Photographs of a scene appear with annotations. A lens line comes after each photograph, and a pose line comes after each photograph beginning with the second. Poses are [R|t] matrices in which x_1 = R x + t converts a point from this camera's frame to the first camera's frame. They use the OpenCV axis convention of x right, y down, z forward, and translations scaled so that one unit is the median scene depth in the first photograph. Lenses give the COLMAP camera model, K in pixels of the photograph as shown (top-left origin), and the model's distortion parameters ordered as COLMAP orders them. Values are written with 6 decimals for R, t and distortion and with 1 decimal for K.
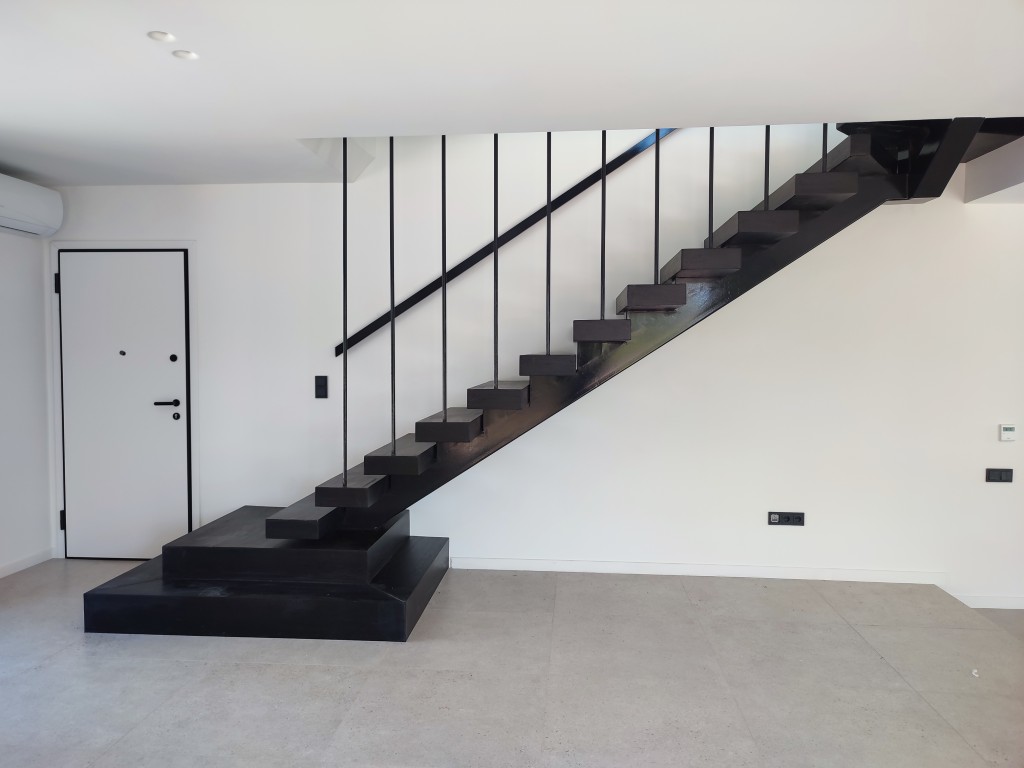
lens RADIAL K [[746.7, 0, 509.3], [0, 746.7, 378.4], [0, 0, 1]] dist [0.022012, -0.027646]
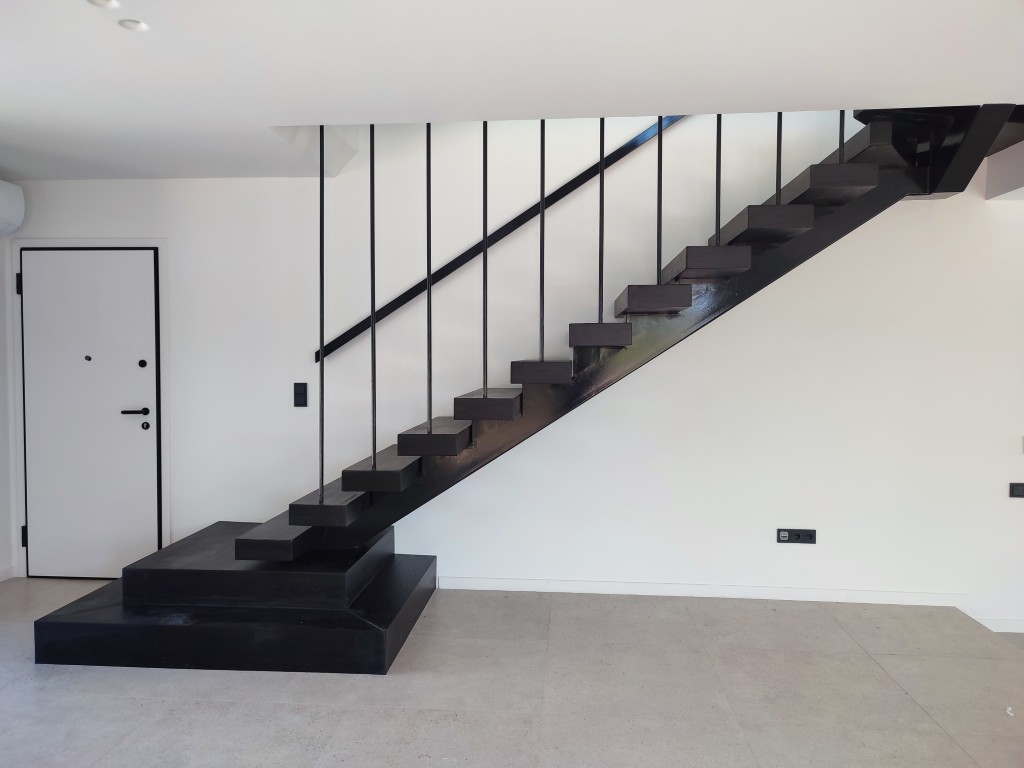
lens RADIAL K [[746.7, 0, 509.0], [0, 746.7, 378.0], [0, 0, 1]] dist [0.022012, -0.027646]
pose [[0.999987, 0.001130, 0.005011, 0.006345], [-0.001096, 0.999976, -0.006847, -0.003944], [-0.005019, 0.006842, 0.999964, 0.072545]]
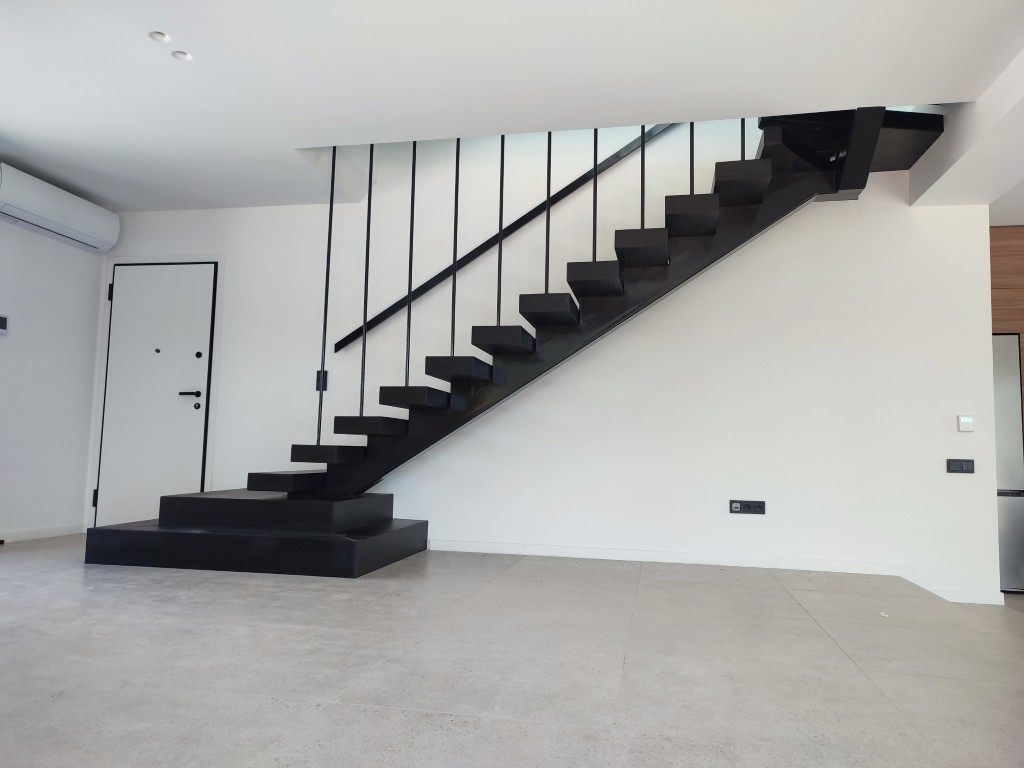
lens RADIAL K [[746.7, 0, 509.3], [0, 746.7, 376.4], [0, 0, 1]] dist [0.022012, -0.027646]
pose [[0.993572, 0.010033, -0.112754, 0.180609], [-0.025674, 0.990081, -0.138134, 0.180651], [0.110249, 0.140141, 0.983974, -0.079009]]
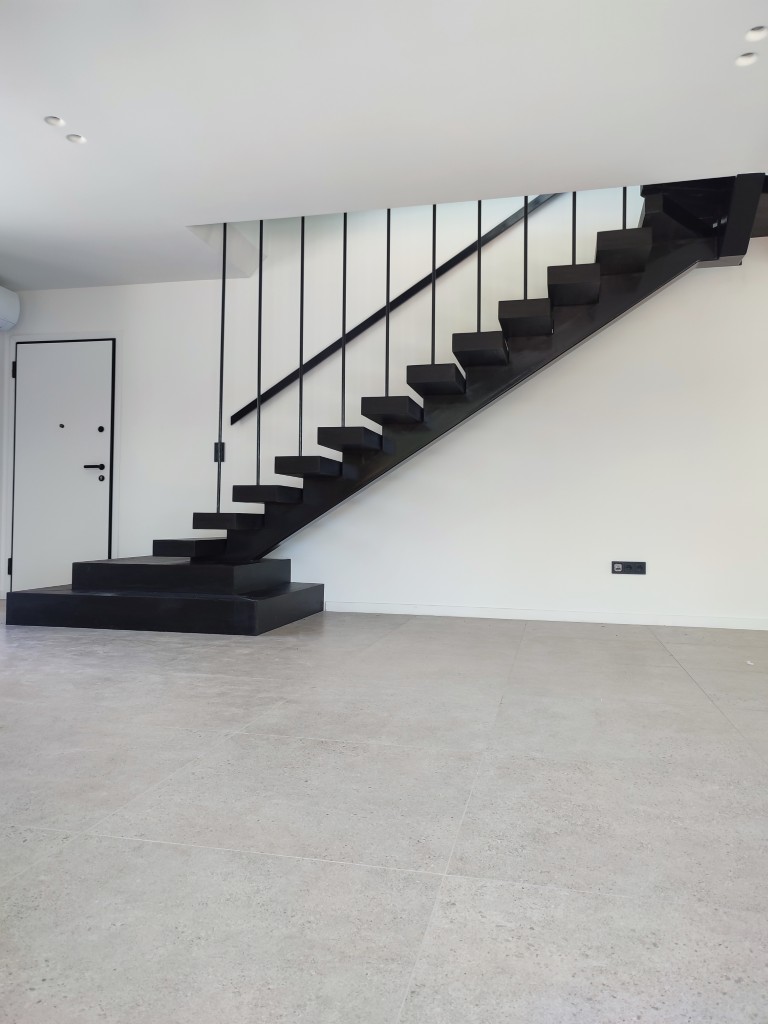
lens RADIAL K [[746.7, 0, 388.2], [0, 746.7, 497.6], [0, 0, 1]] dist [0.022012, -0.027646]
pose [[0.990848, 0.004965, -0.134892, 0.195721], [-0.014685, 0.997357, -0.071158, 0.190168], [0.134182, 0.072488, 0.988302, -0.124579]]
